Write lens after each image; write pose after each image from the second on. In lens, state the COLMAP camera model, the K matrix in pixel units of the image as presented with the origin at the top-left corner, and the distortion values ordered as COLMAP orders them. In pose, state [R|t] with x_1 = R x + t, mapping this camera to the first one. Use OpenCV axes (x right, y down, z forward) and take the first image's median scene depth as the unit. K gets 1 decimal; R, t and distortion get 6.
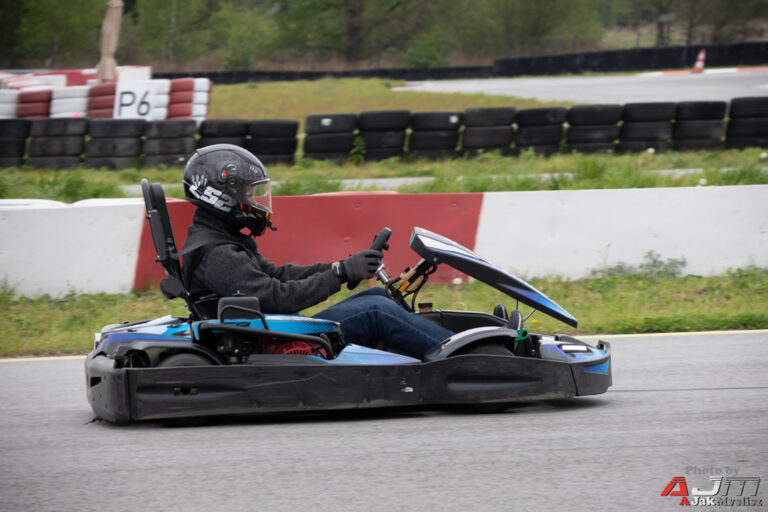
lens RADIAL K [[4734.1, 0, 383.2], [0, 4734.1, 256.7], [0, 0, 1]] dist [2.032049, 0.000000]
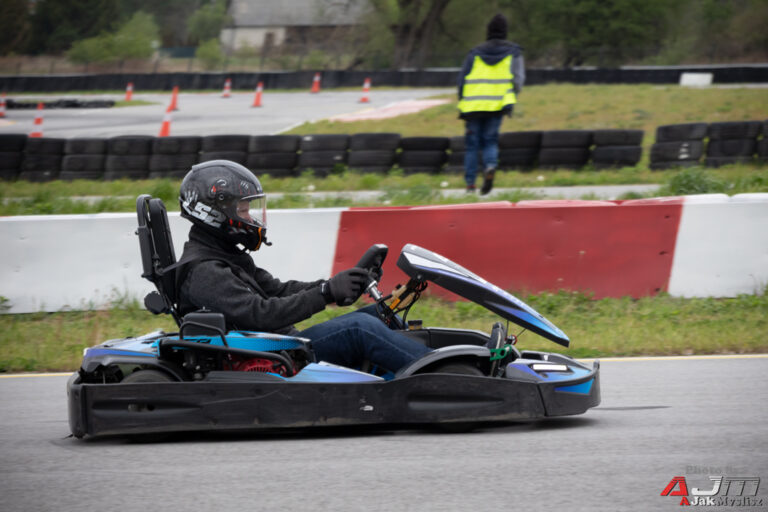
lens RADIAL K [[4734.1, 0, 381.8], [0, 4734.1, 254.8], [0, 0, 1]] dist [2.032049, 0.000000]
pose [[0.983601, 0.006116, -0.180255, 0.183594], [-0.006084, 0.999981, 0.000731, -0.004750], [0.180256, 0.000378, 0.983620, 0.022187]]
